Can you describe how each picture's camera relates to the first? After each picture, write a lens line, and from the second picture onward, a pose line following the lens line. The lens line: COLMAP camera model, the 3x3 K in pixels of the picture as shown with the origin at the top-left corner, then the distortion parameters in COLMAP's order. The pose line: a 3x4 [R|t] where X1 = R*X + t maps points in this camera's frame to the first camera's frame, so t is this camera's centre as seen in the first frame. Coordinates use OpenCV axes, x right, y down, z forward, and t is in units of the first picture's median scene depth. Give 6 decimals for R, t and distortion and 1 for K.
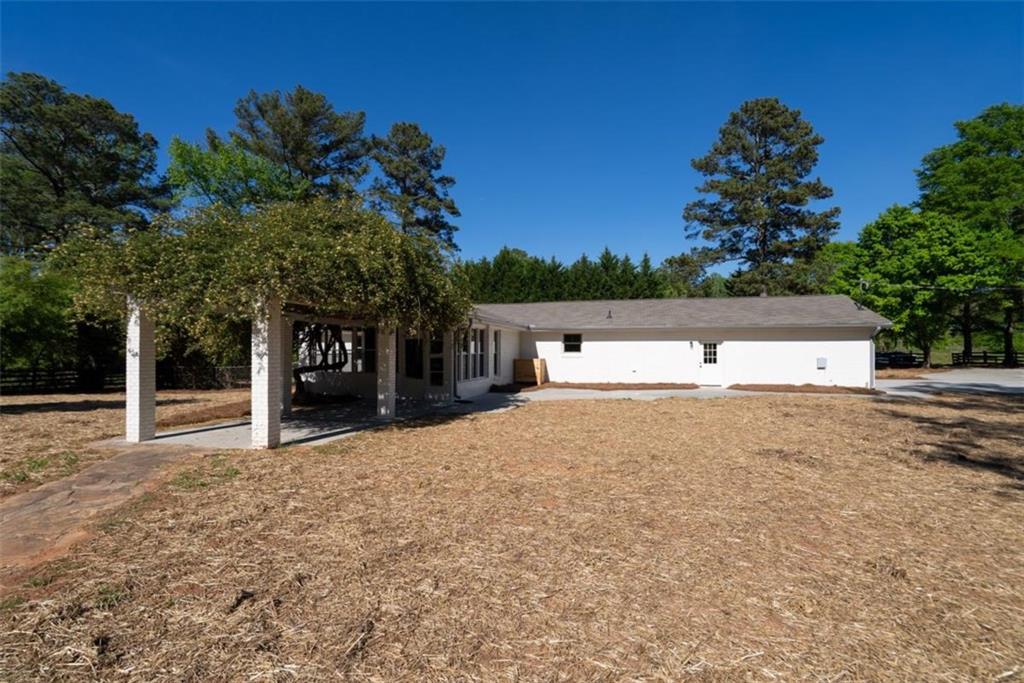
lens RADIAL K [[464.8, 0, 507.6], [0, 464.8, 346.9], [0, 0, 1]] dist [-0.013067, 0.000164]
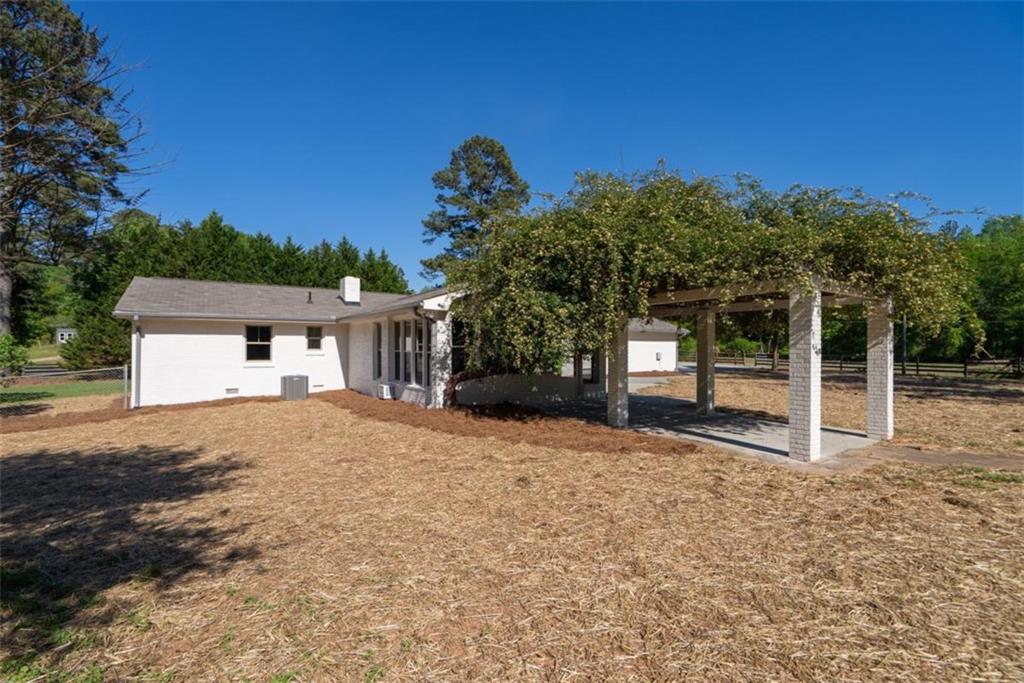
lens RADIAL K [[464.8, 0, 508.1], [0, 464.8, 340.5], [0, 0, 1]] dist [-0.013067, 0.000164]
pose [[0.659721, 0.011144, 0.751428, -0.283215], [-0.007213, 0.999938, -0.008497, 0.001286], [-0.751476, 0.000185, 0.659761, 0.139760]]
